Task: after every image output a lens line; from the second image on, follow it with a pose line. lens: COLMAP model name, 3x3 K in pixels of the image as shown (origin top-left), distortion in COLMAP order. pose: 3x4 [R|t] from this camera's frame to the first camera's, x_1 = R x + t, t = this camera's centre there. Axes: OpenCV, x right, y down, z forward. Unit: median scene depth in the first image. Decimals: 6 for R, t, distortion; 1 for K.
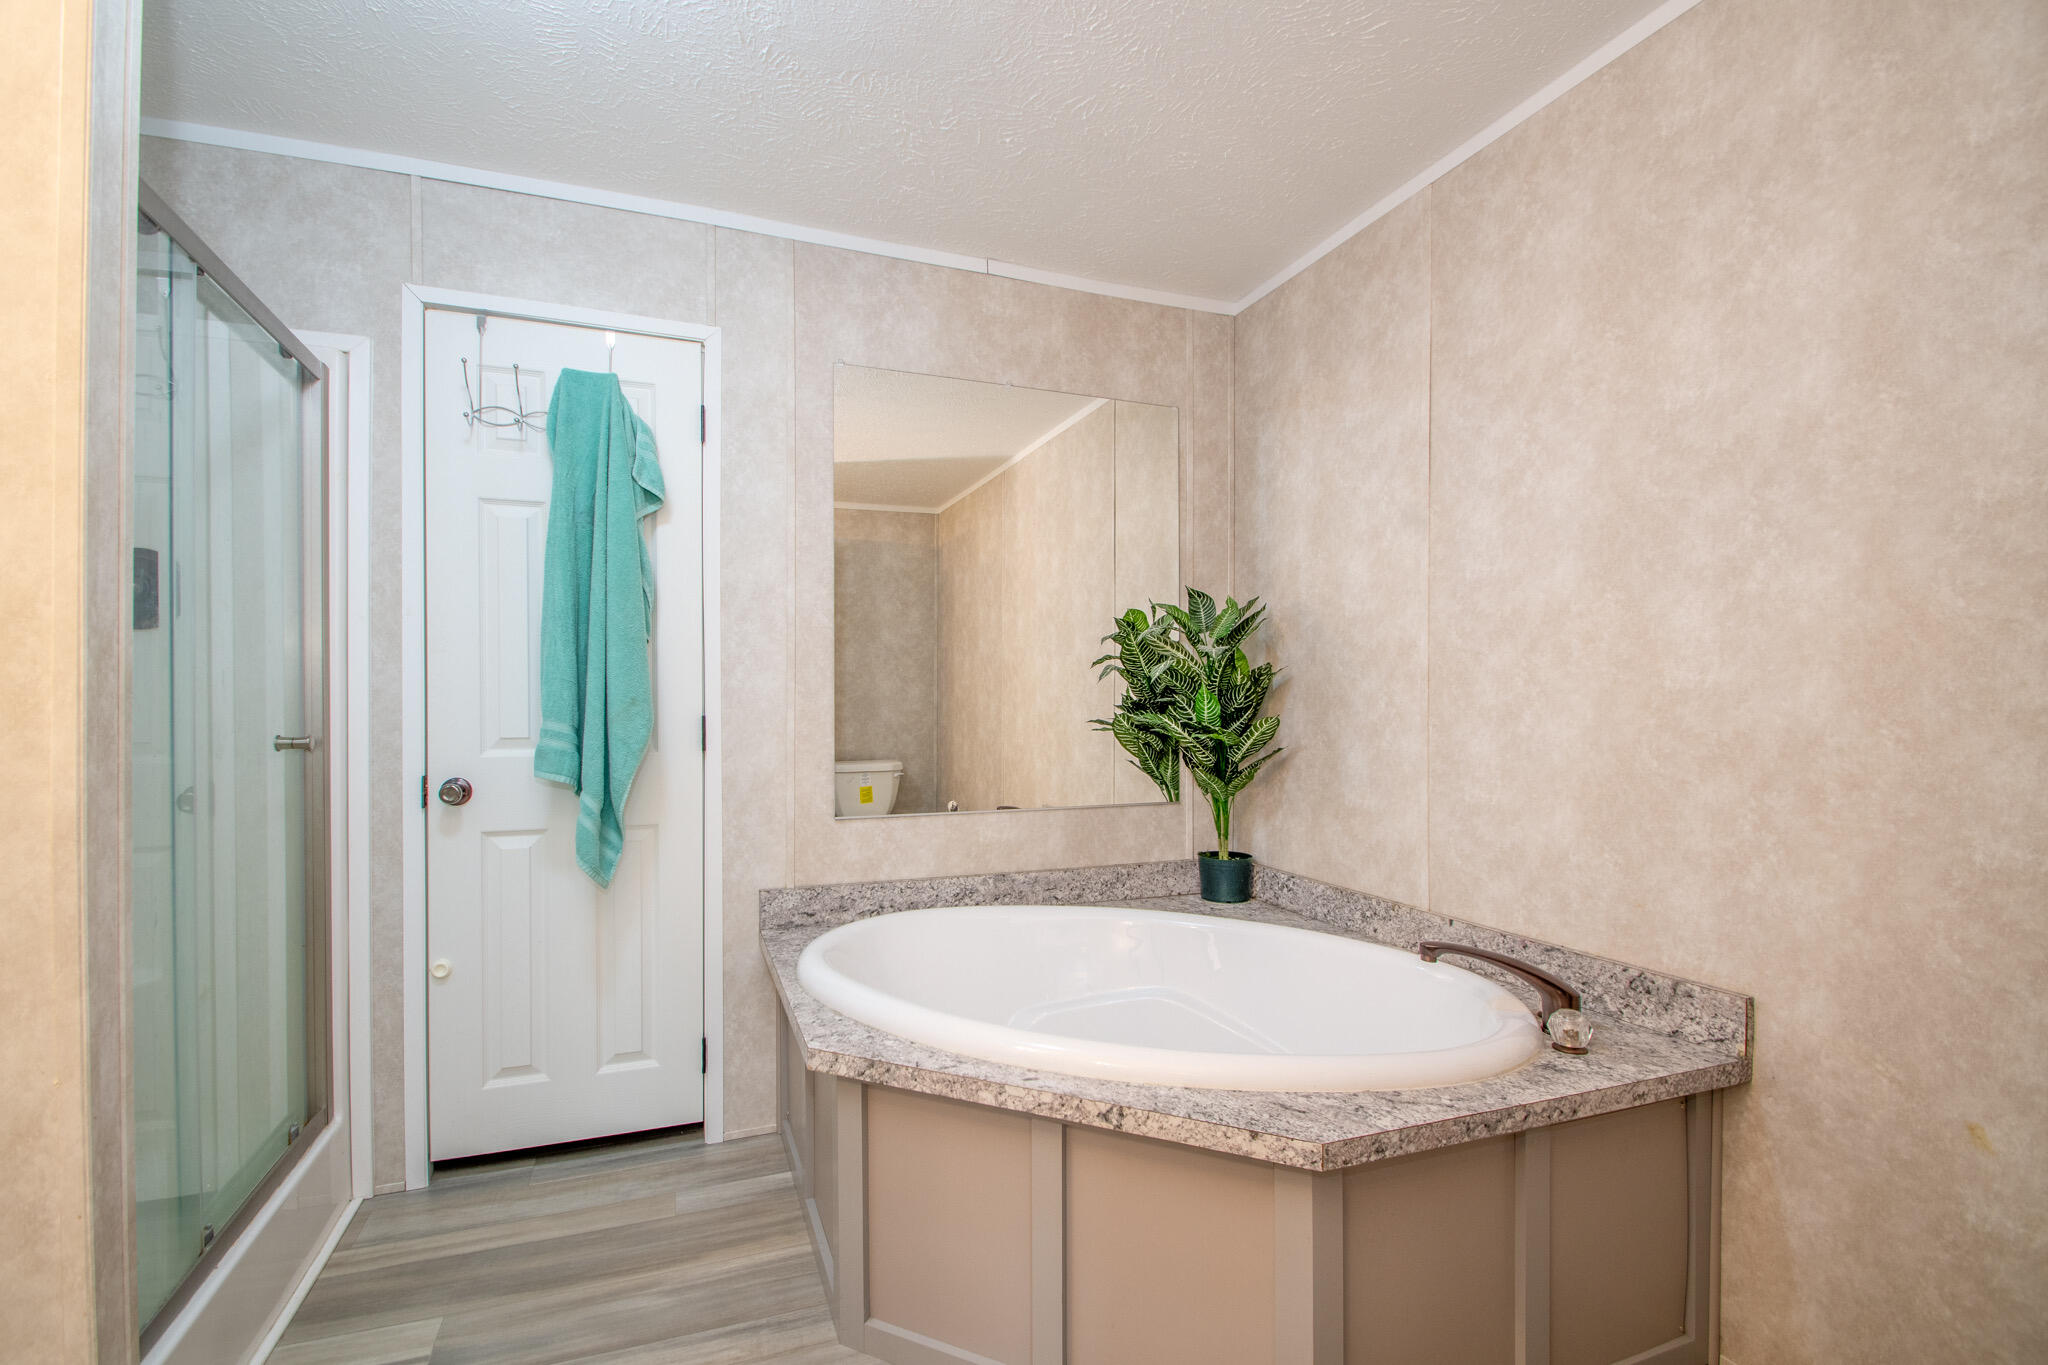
lens RADIAL K [[903.8, 0, 991.8], [0, 903.8, 707.5], [0, 0, 1]] dist [0.014951, -0.017528]
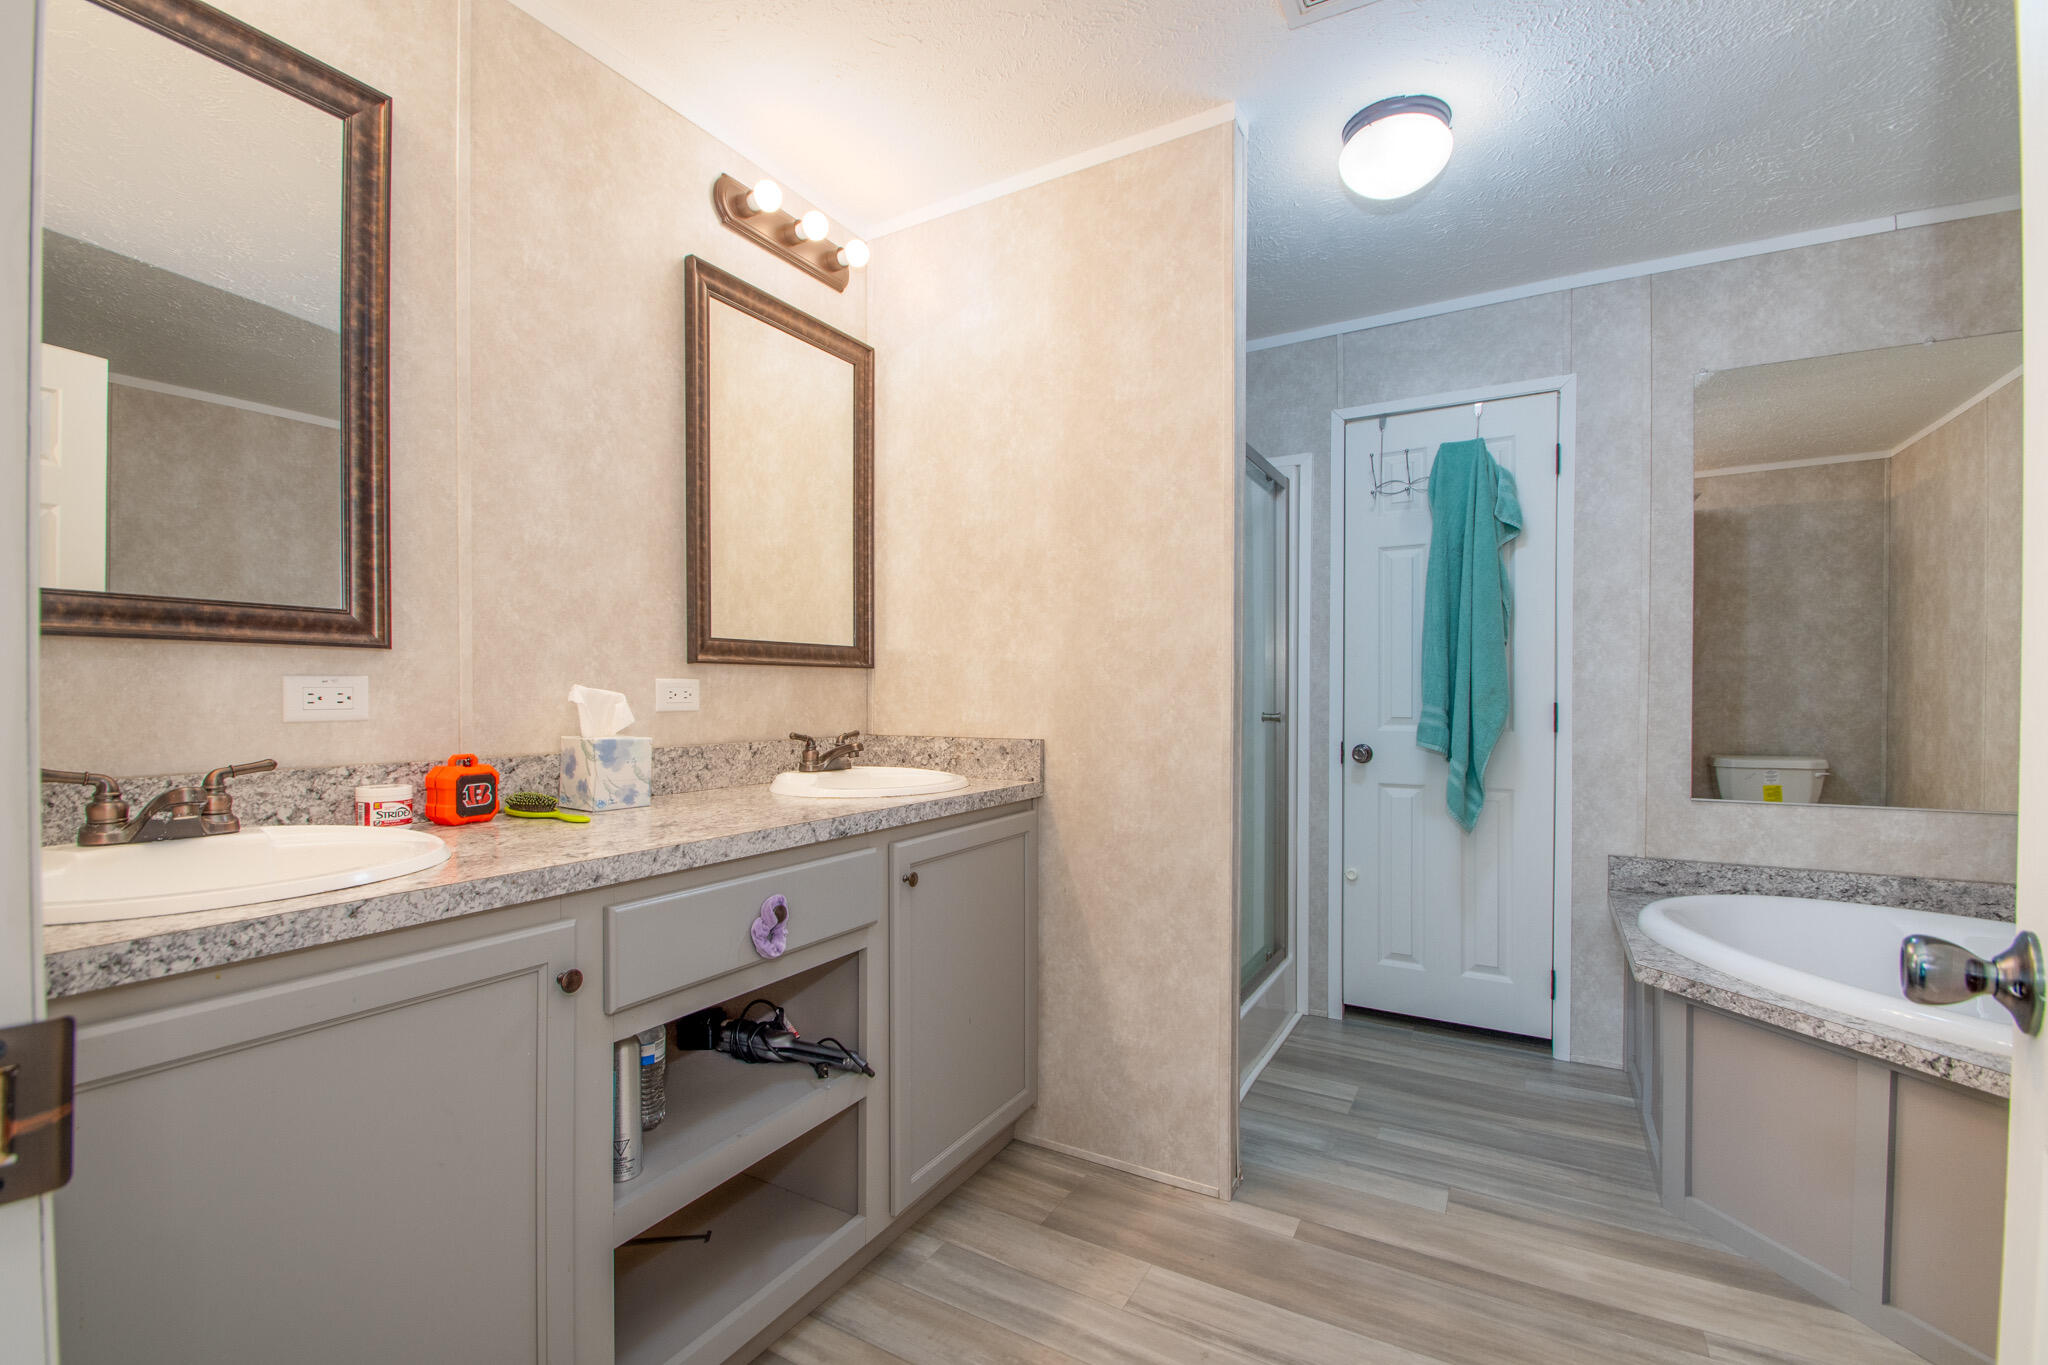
lens RADIAL K [[903.8, 0, 991.8], [0, 903.8, 707.5], [0, 0, 1]] dist [0.014951, -0.017528]
pose [[0.633989, 0.013151, -0.773230, 0.147938], [-0.001903, 0.999879, 0.015445, -0.001804], [0.773339, -0.008321, 0.633938, -0.366174]]
